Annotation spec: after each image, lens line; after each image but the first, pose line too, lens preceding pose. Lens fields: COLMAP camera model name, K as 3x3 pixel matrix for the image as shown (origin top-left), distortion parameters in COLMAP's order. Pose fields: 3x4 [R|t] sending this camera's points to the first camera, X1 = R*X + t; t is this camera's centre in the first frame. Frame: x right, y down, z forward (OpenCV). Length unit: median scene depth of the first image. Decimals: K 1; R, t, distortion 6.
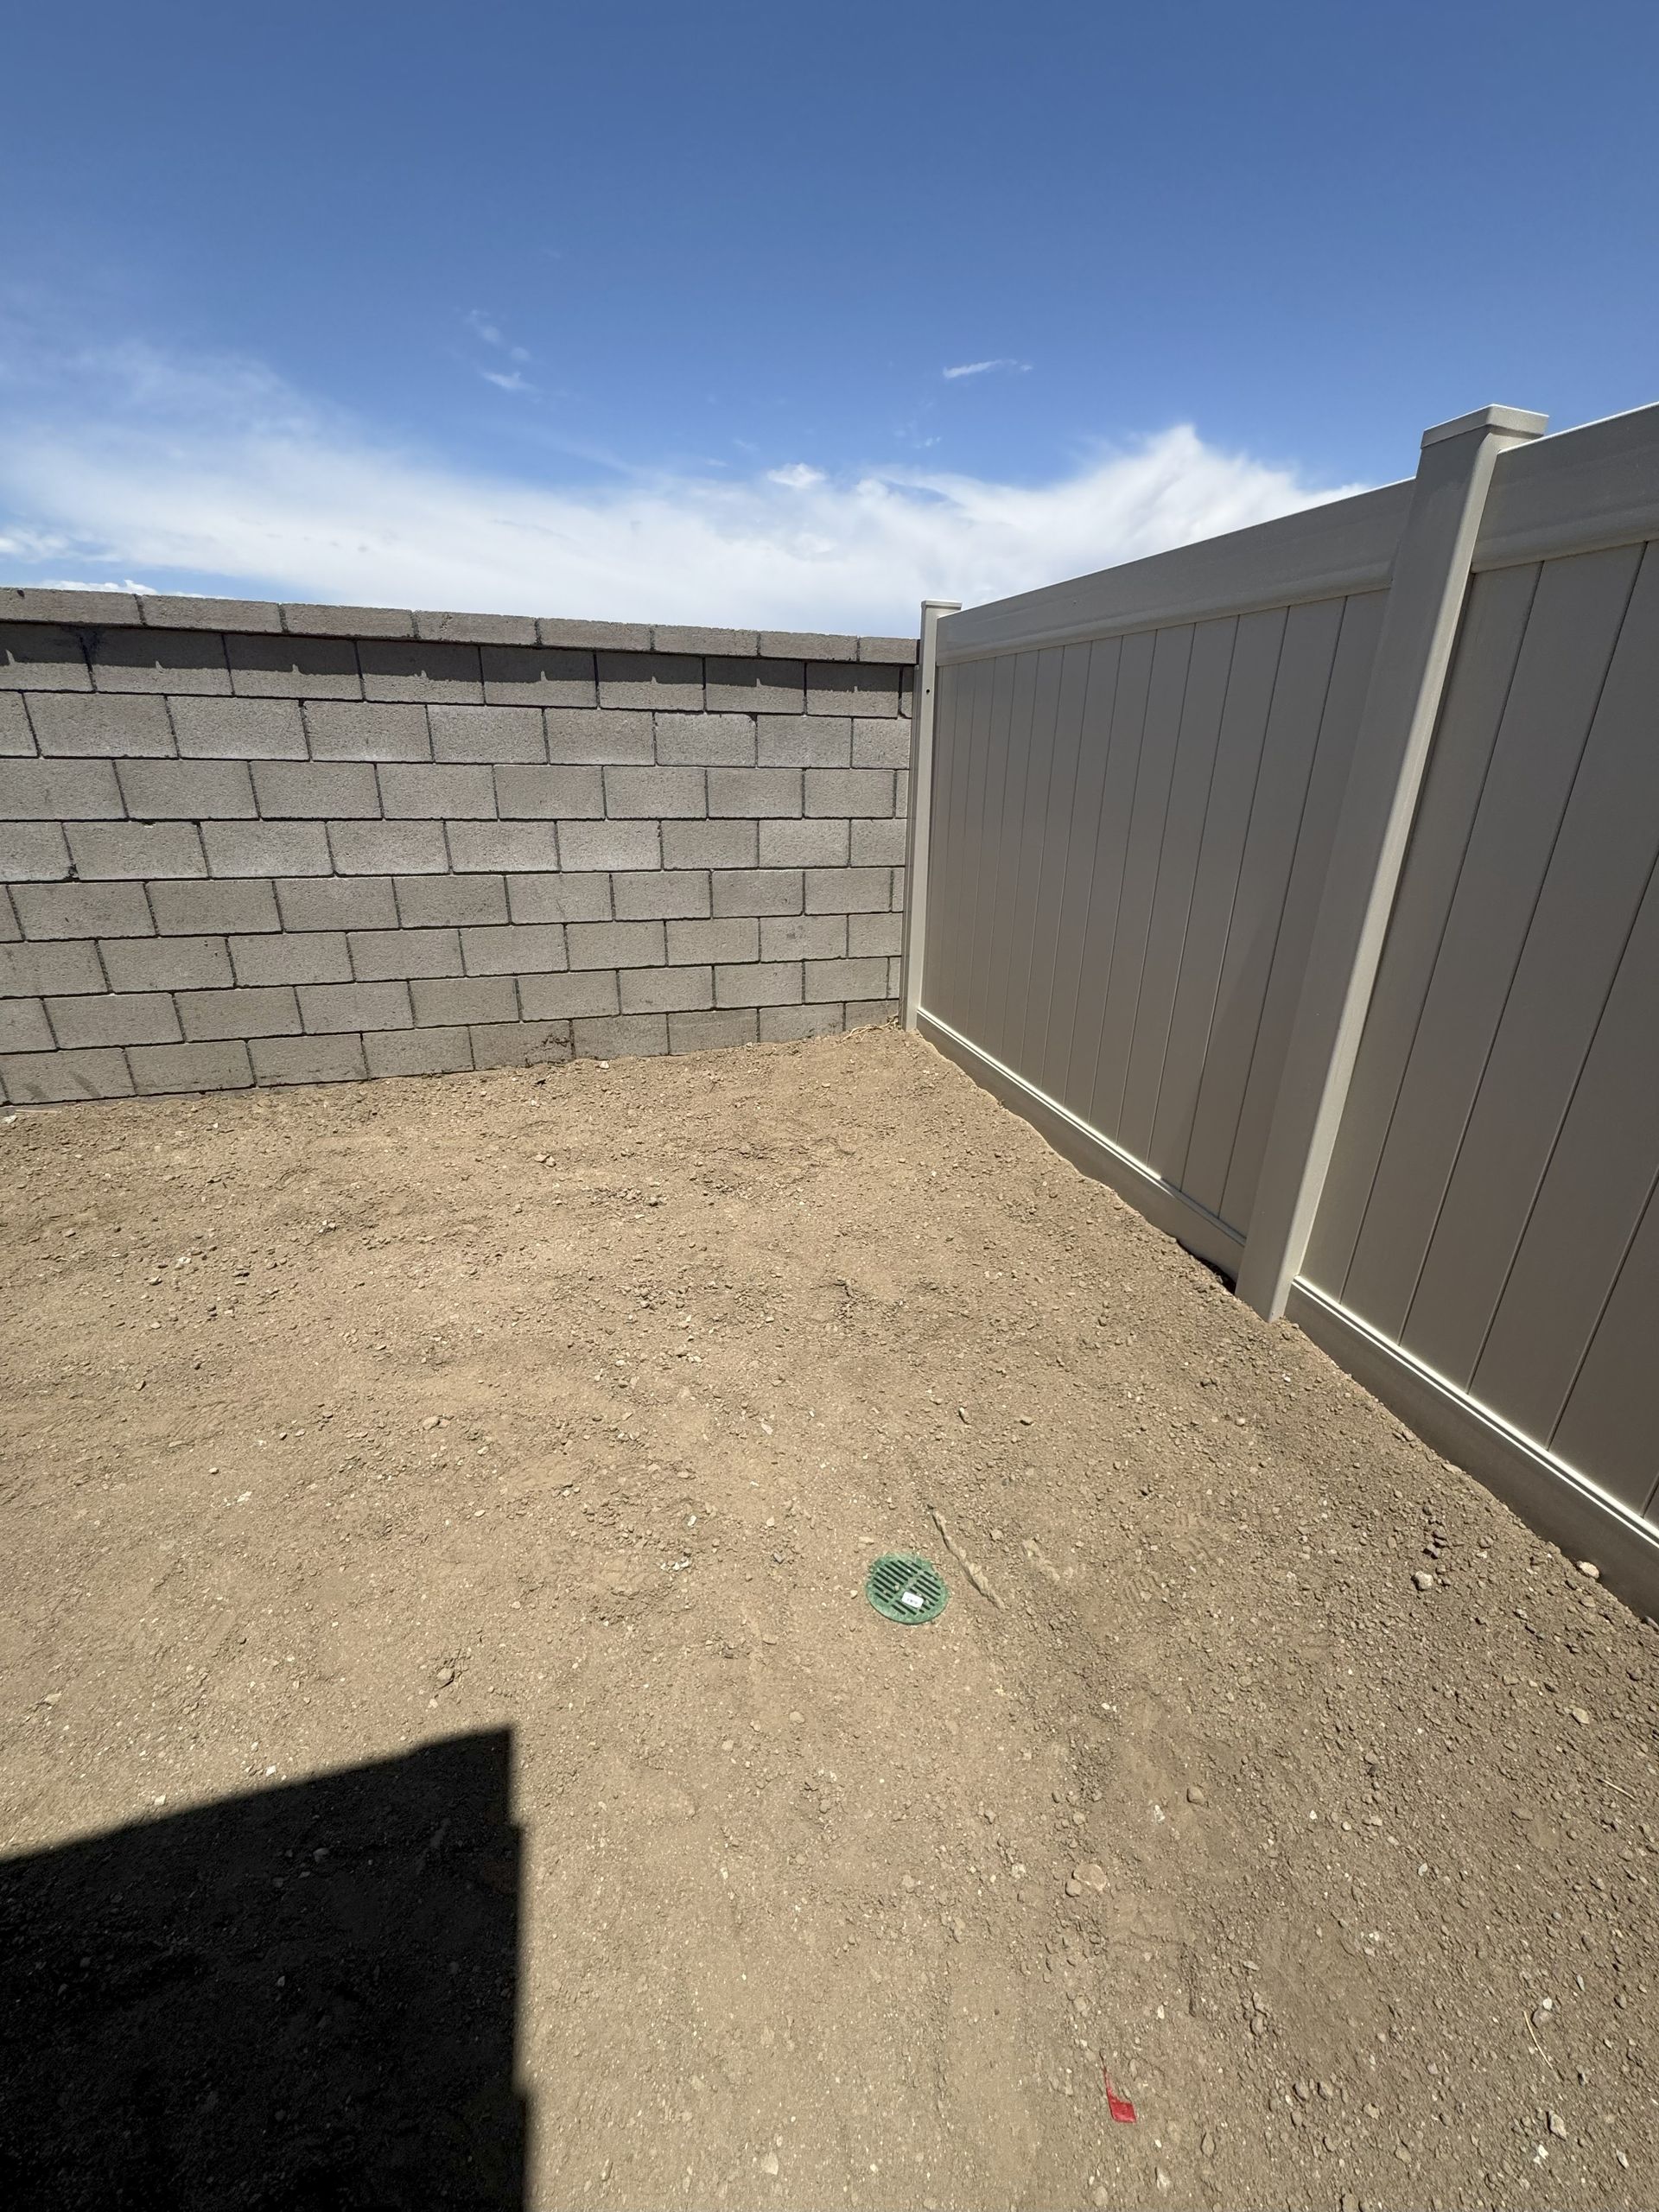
lens RADIAL K [[899.2, 0, 835.4], [0, 899.2, 1111.2], [0, 0, 1]] dist [-0.001609, 0.000988]
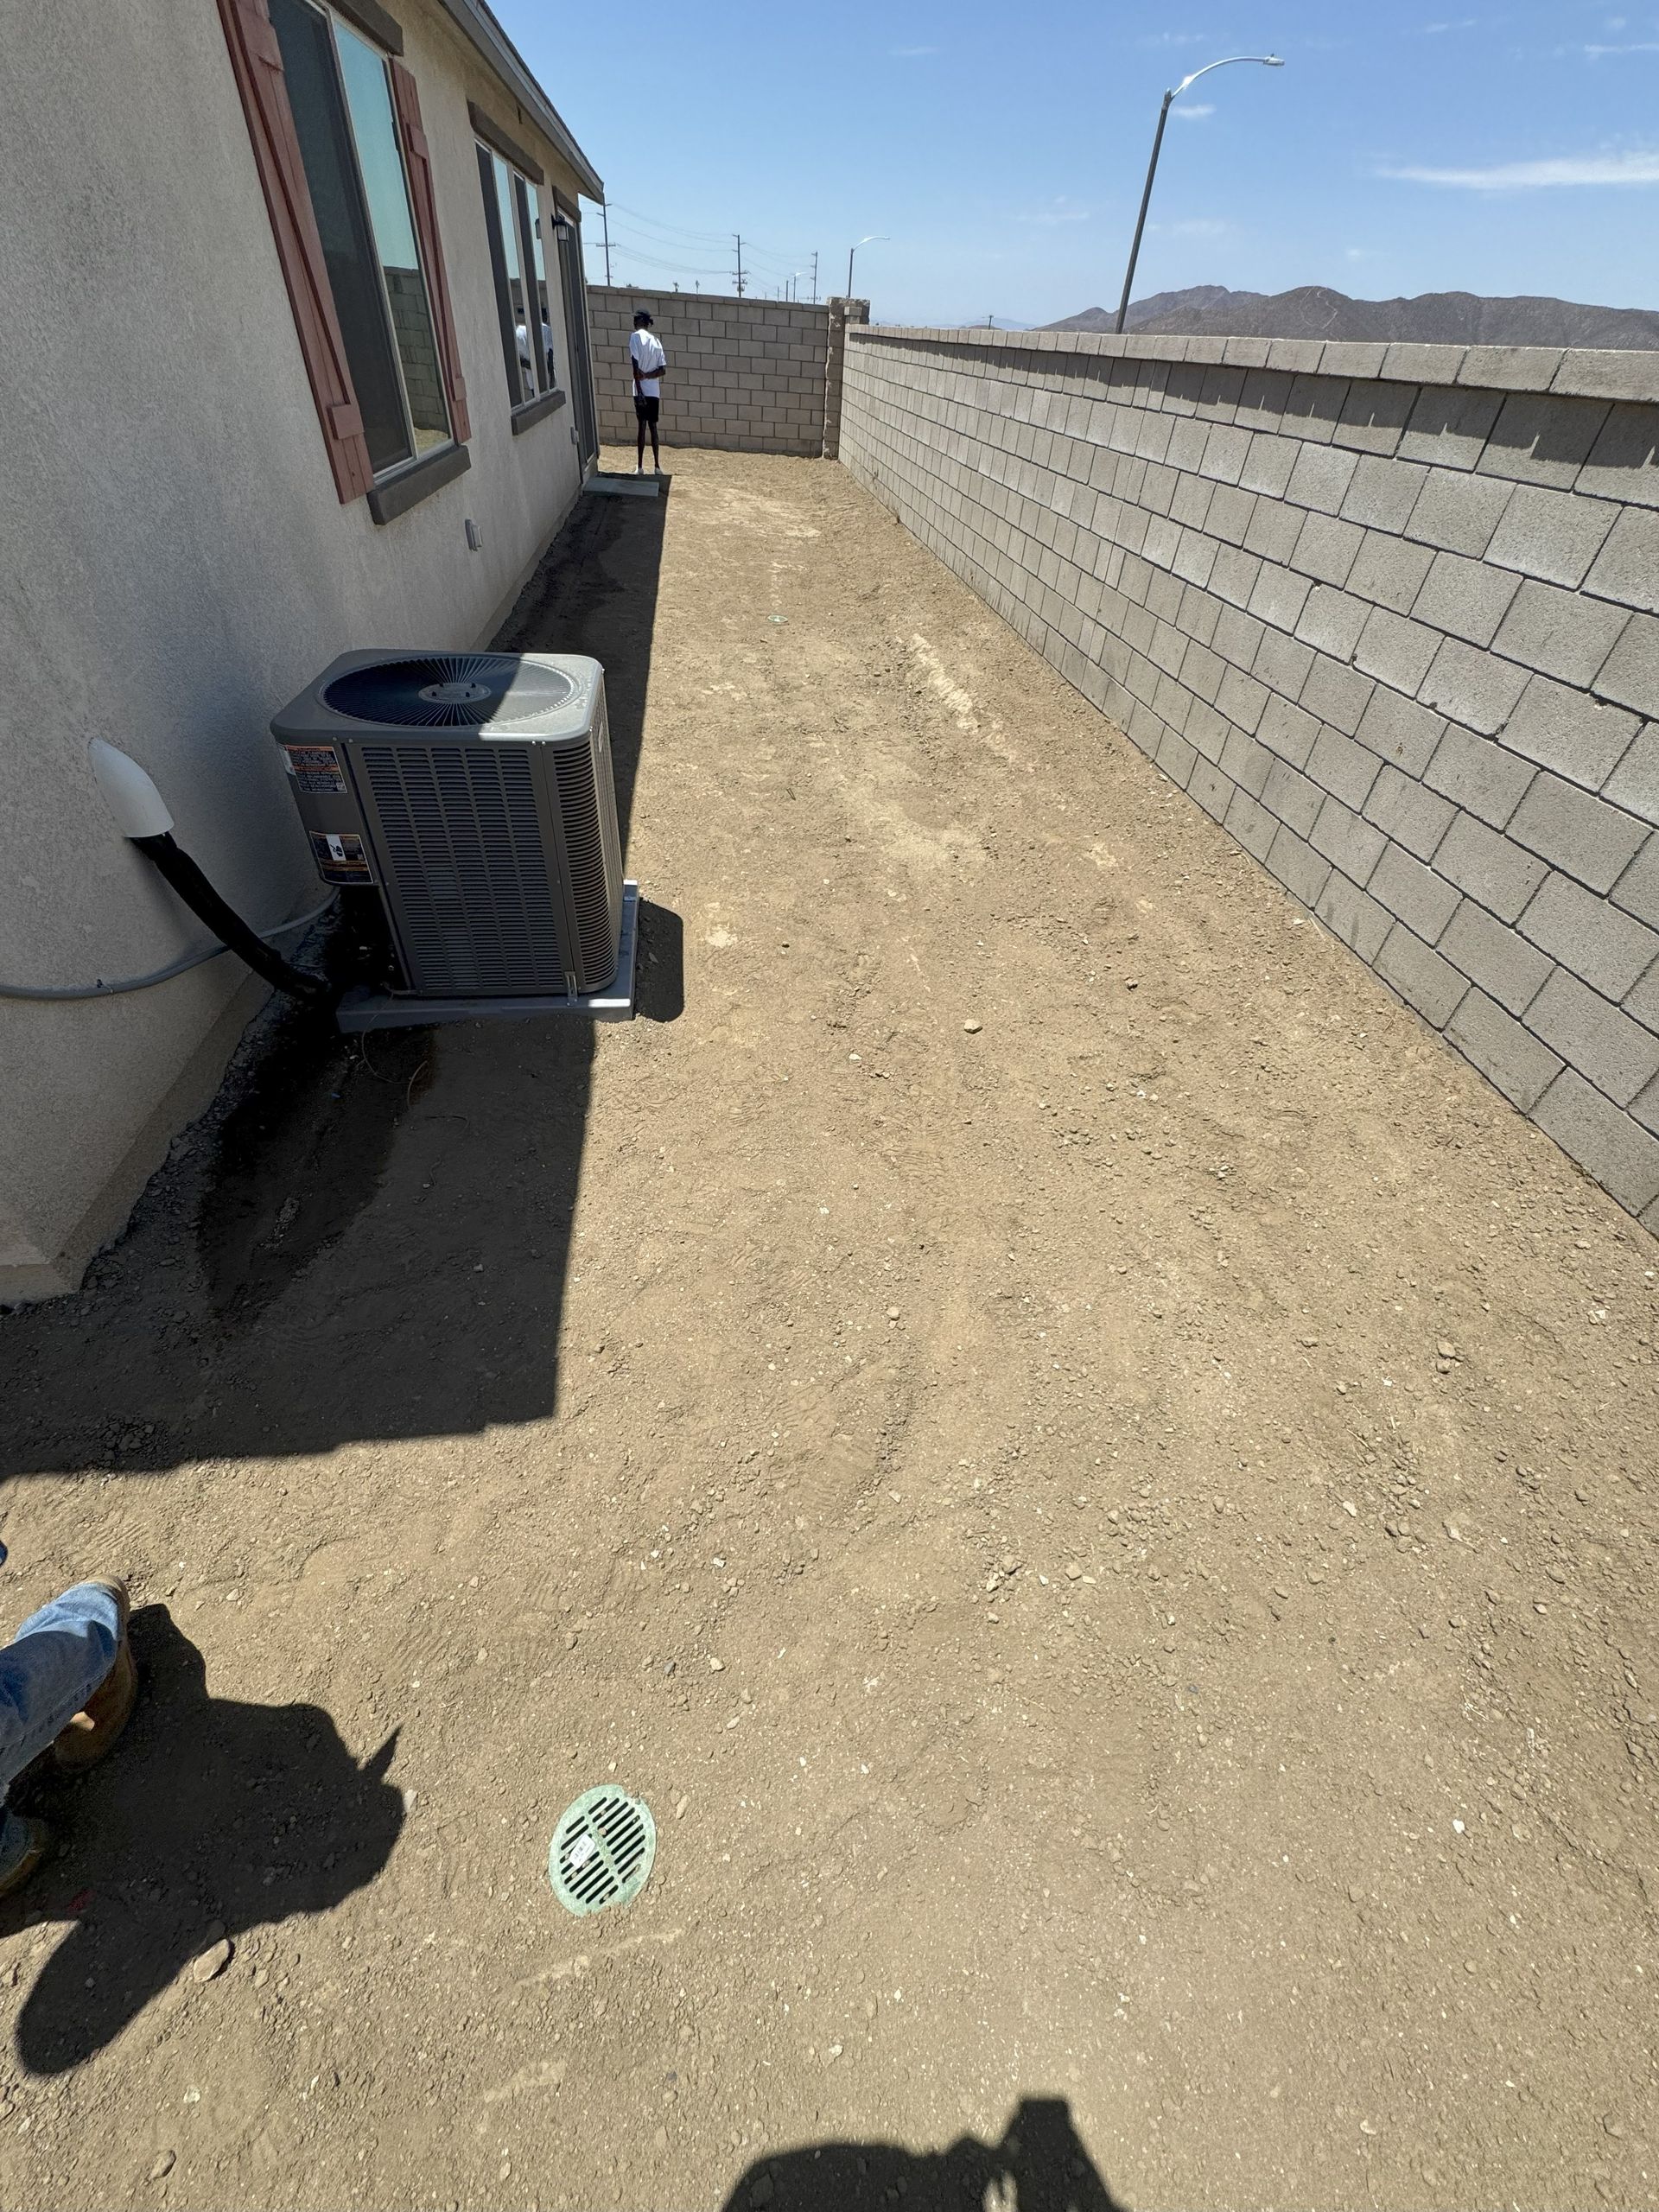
lens RADIAL K [[894.7, 0, 832.8], [0, 894.7, 1104.6], [0, 0, 1]] dist [0.000092, -0.000423]
pose [[-0.172556, 0.624364, -0.761836, 0.129937], [-0.426273, 0.649925, 0.629197, -0.275143], [0.887984, 0.433322, 0.154001, 0.415492]]
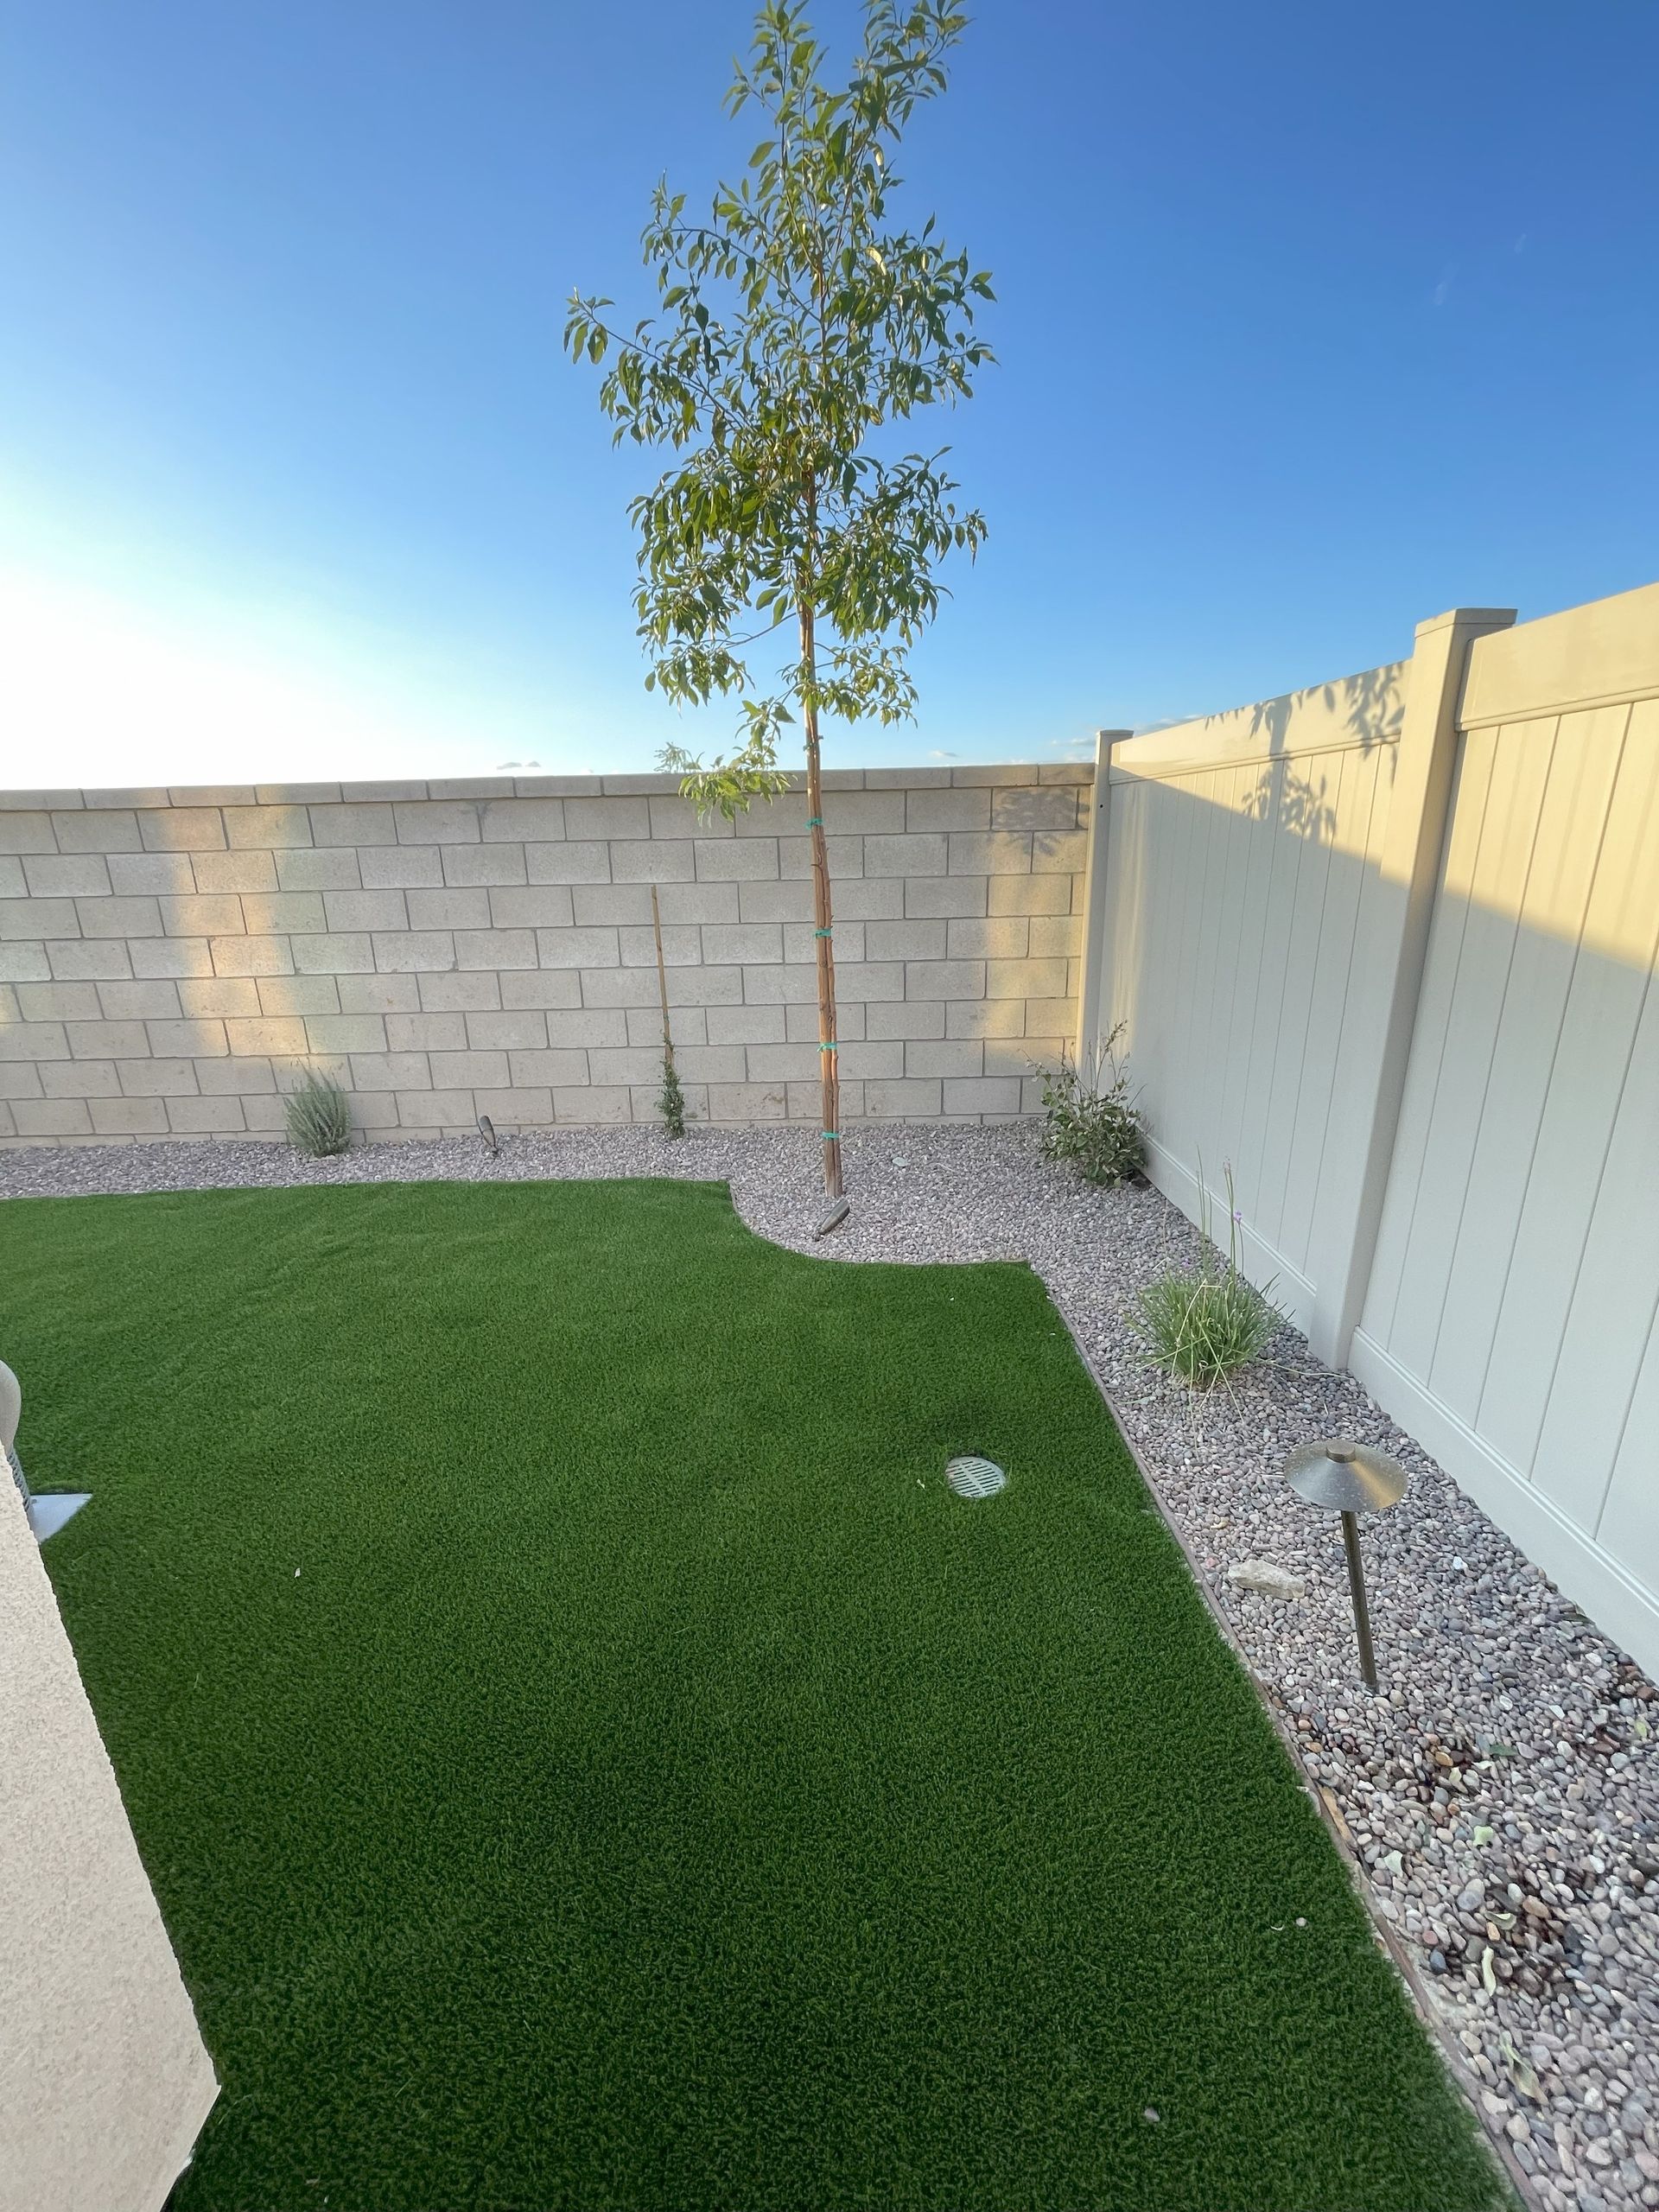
lens RADIAL K [[899.2, 0, 822.4], [0, 899.2, 1100.8], [0, 0, 1]] dist [-0.001609, 0.000988]
pose [[0.955895, 0.044299, -0.290349, 0.118478], [-0.070027, 0.994426, -0.078823, 0.016700], [0.285238, 0.095678, 0.953669, -0.156878]]
